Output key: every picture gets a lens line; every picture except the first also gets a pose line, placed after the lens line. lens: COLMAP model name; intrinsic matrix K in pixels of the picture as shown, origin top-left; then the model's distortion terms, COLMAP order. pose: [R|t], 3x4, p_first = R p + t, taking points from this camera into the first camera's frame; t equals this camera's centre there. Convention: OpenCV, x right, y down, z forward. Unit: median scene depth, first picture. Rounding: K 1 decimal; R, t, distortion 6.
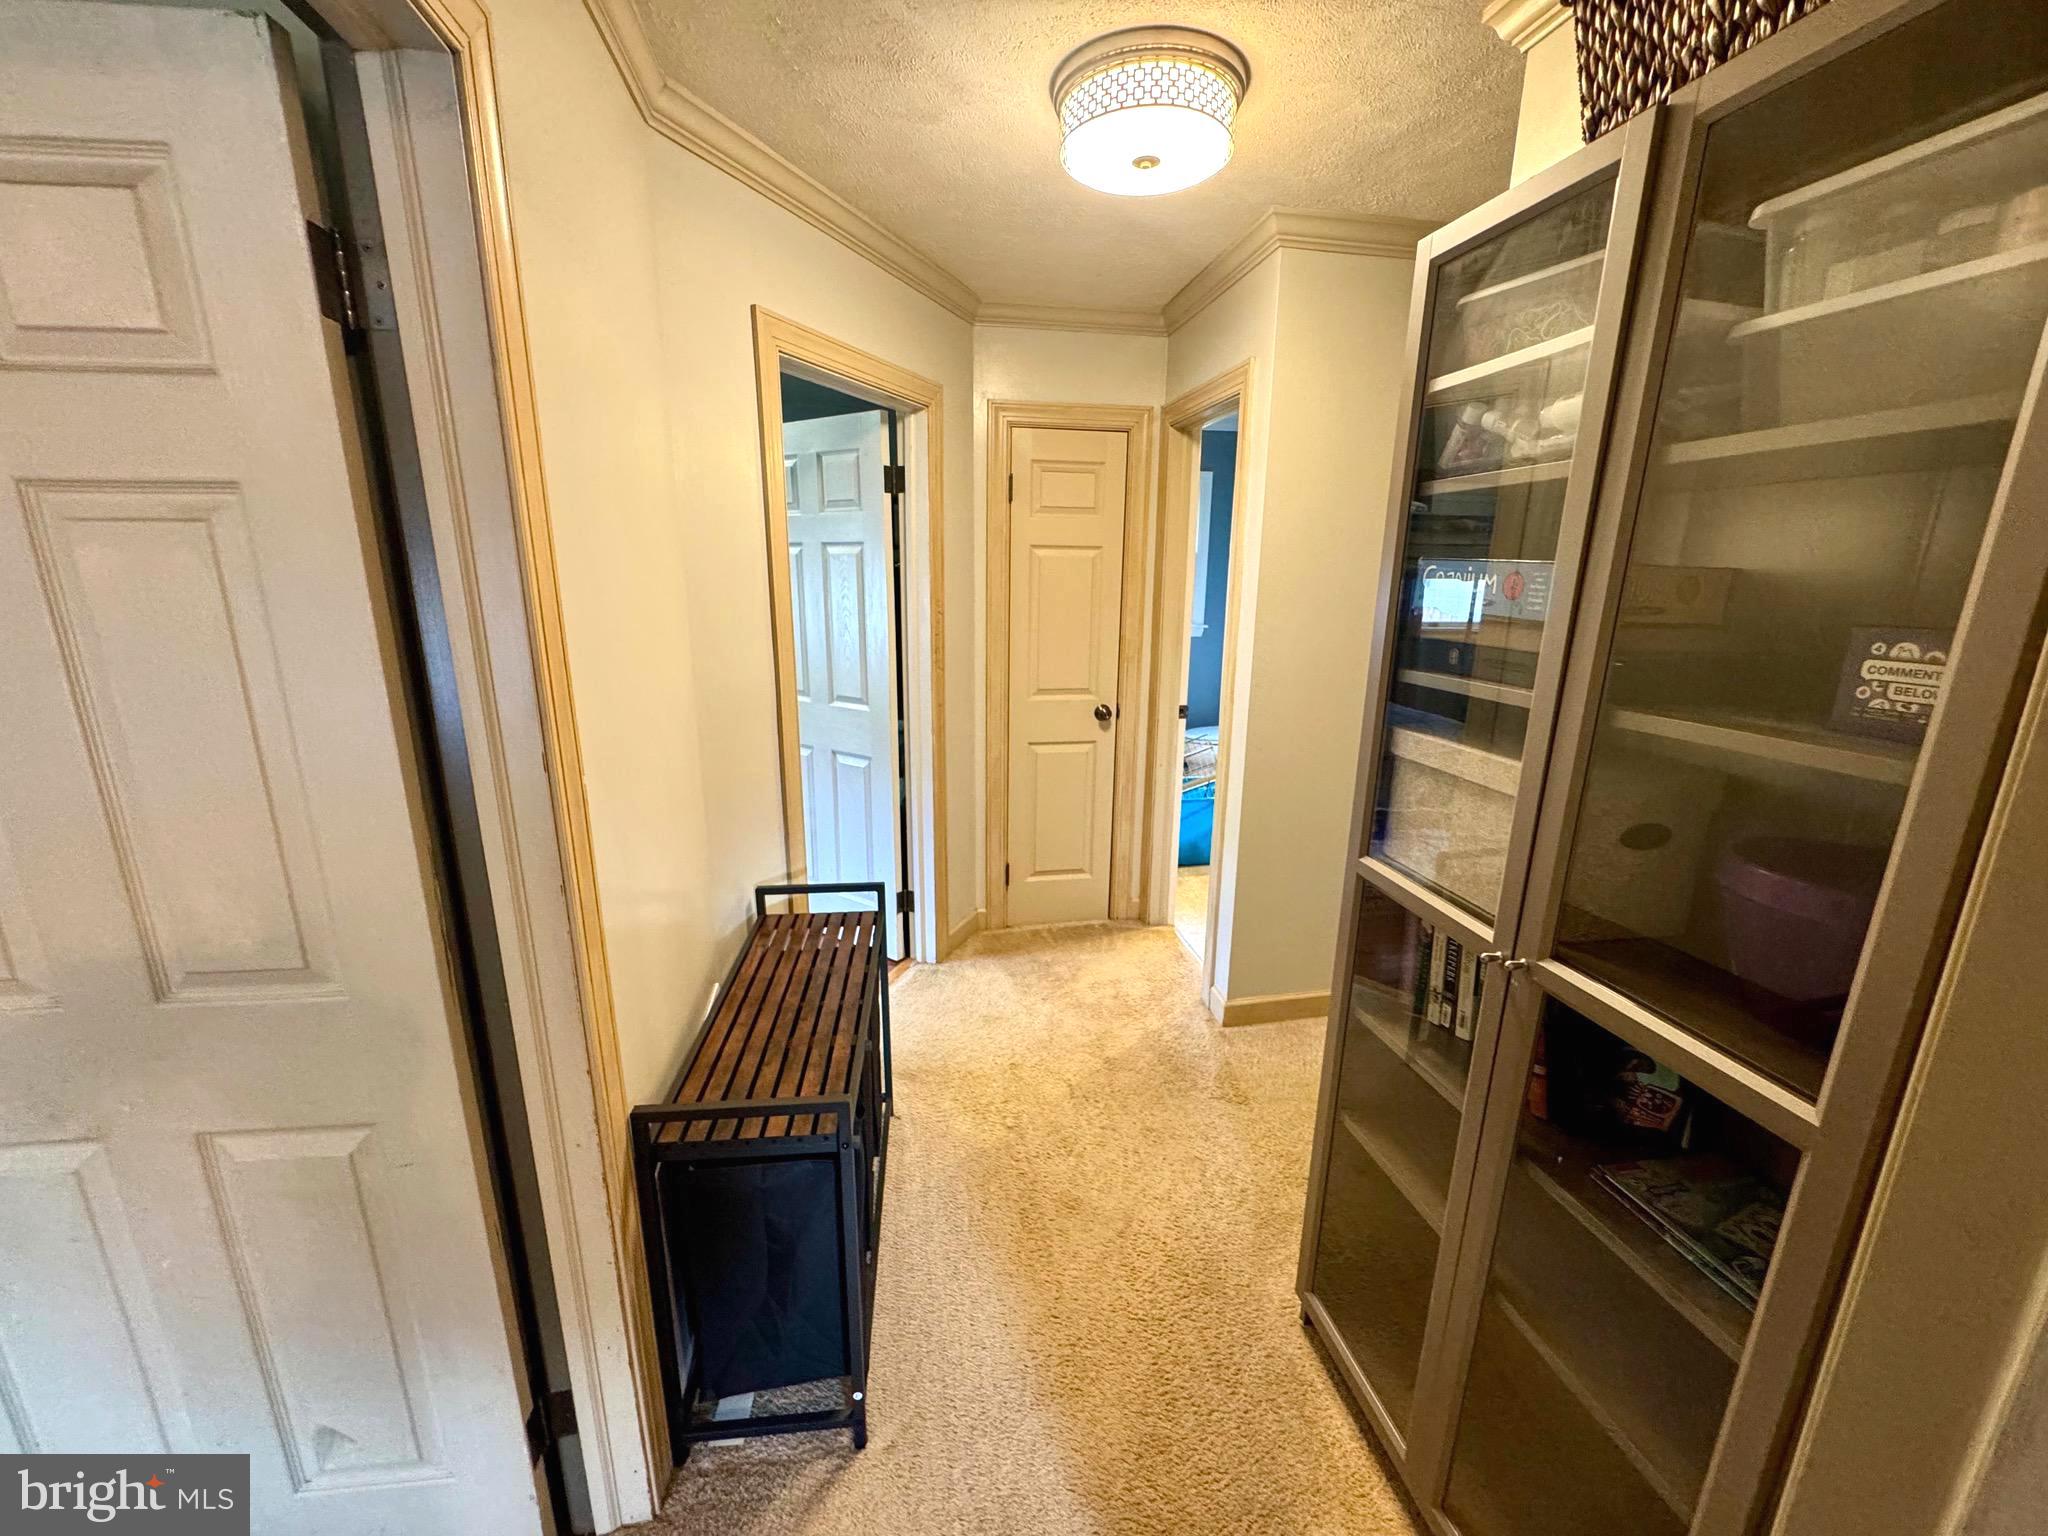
lens RADIAL K [[812.3, 0, 1027.0], [0, 812.3, 770.0], [0, 0, 1]] dist [-0.002201, -0.000536]
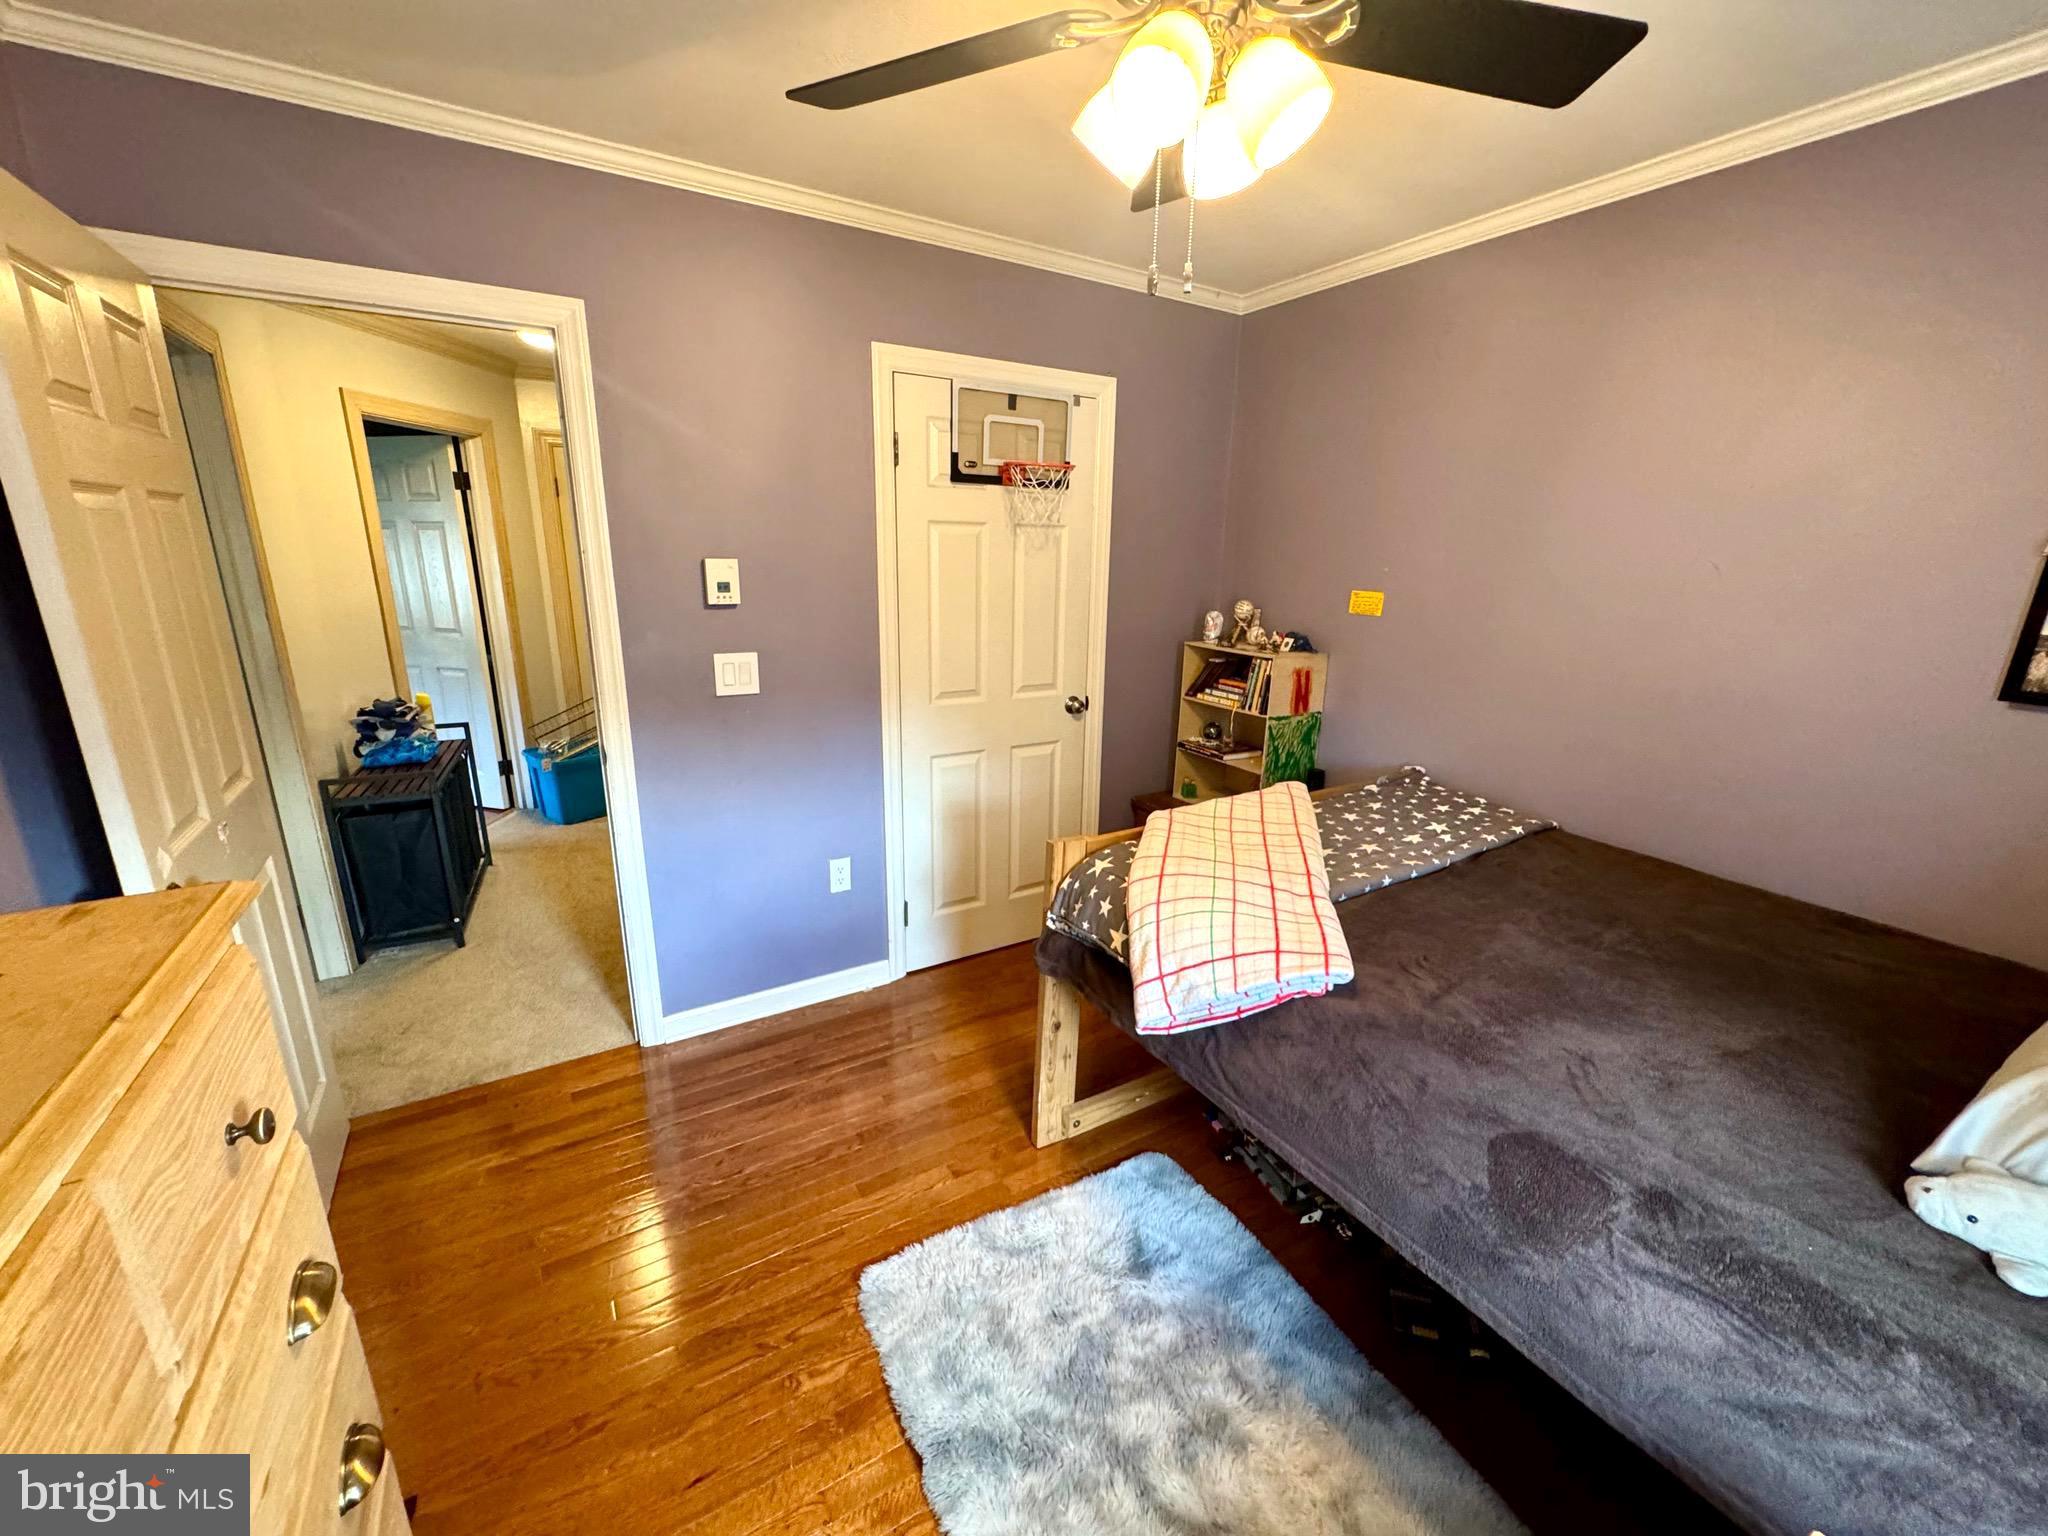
lens RADIAL K [[819.9, 0, 1021.0], [0, 819.9, 767.3], [0, 0, 1]] dist [-0.002125, 0.000092]
pose [[0.939024, -0.086383, 0.332823, 0.270010], [0.078515, 0.996224, 0.037046, 0.209202], [-0.334767, -0.008656, 0.942261, -0.824218]]
